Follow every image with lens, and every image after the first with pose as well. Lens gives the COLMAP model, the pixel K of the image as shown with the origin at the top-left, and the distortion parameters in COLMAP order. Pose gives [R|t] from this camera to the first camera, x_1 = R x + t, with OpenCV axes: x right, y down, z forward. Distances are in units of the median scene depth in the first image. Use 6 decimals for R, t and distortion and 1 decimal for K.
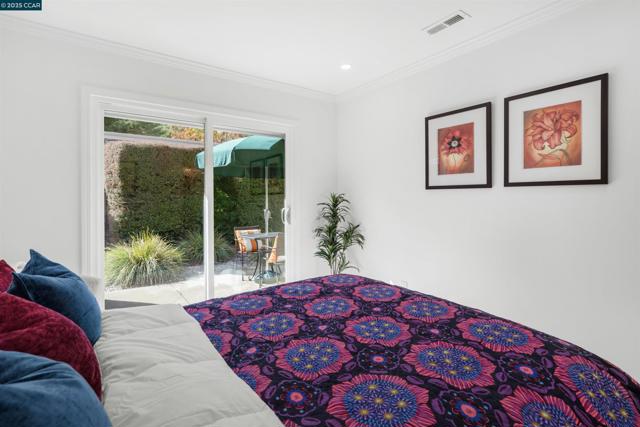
lens RADIAL K [[314.2, 0, 311.3], [0, 314.2, 197.9], [0, 0, 1]] dist [0.006063, -0.000944]
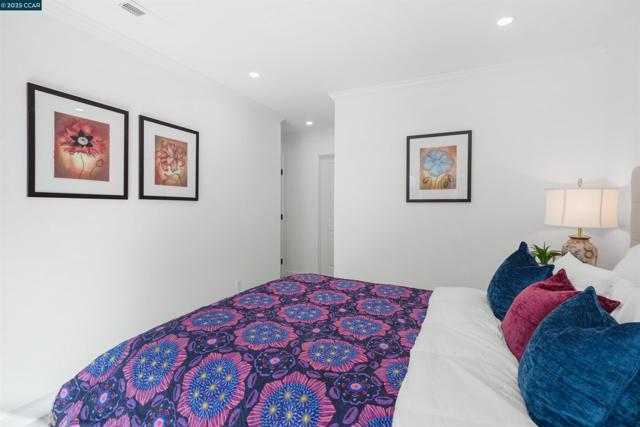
lens RADIAL K [[314.2, 0, 317.9], [0, 314.2, 215.8], [0, 0, 1]] dist [0.006063, -0.000944]
pose [[-0.512183, -0.022005, 0.858594, -0.608364], [-0.001733, 0.999696, 0.024587, -0.006575], [-0.858875, 0.011105, -0.512065, 1.044119]]
